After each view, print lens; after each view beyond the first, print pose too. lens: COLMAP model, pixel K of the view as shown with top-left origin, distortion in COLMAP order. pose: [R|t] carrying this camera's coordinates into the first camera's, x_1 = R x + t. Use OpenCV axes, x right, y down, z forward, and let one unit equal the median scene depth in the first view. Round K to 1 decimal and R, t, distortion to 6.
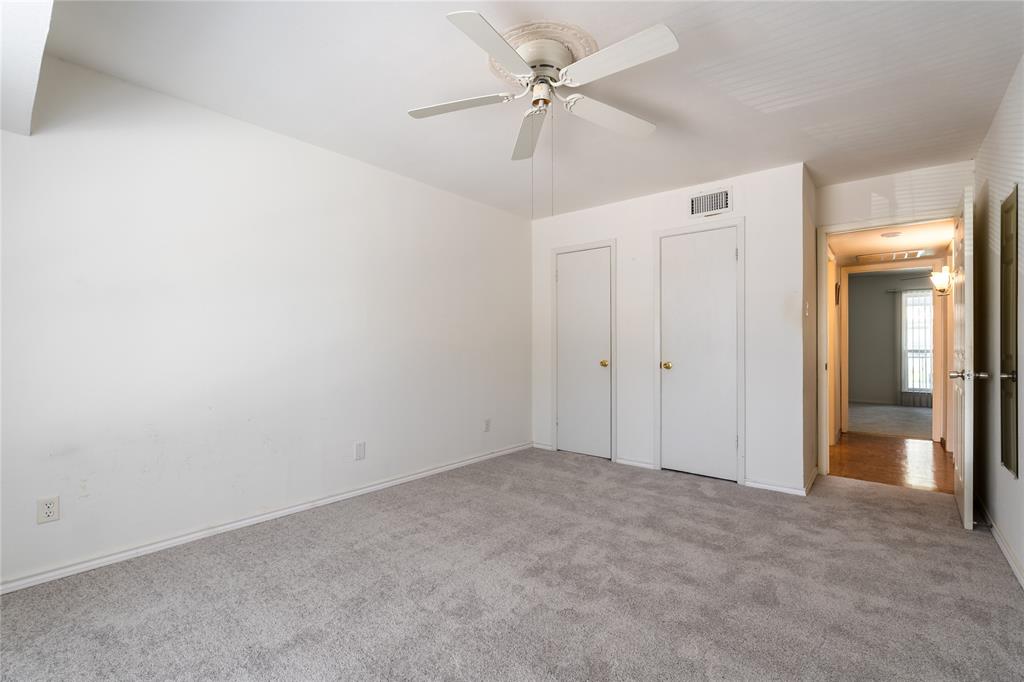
lens RADIAL K [[450.3, 0, 512.4], [0, 450.3, 344.0], [0, 0, 1]] dist [-0.008679, 0.001521]
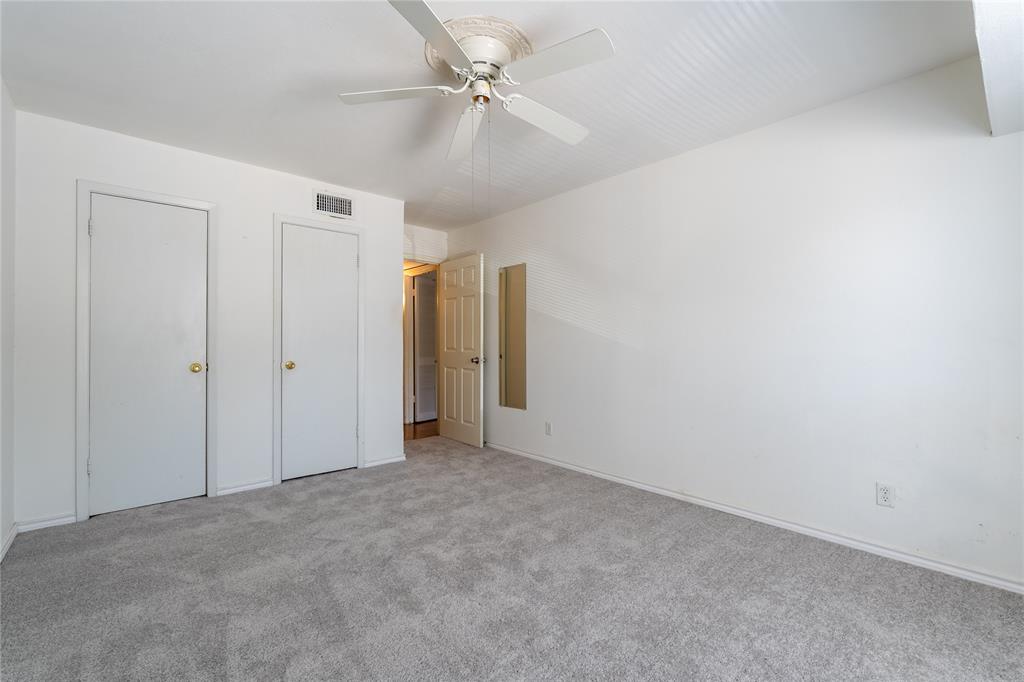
lens RADIAL K [[450.3, 0, 511.2], [0, 450.3, 341.1], [0, 0, 1]] dist [-0.008679, 0.001521]
pose [[0.148300, 0.001441, 0.988941, -0.551953], [-0.005603, 0.999984, -0.000617, -0.004308], [-0.988927, -0.005449, 0.148305, 0.474944]]
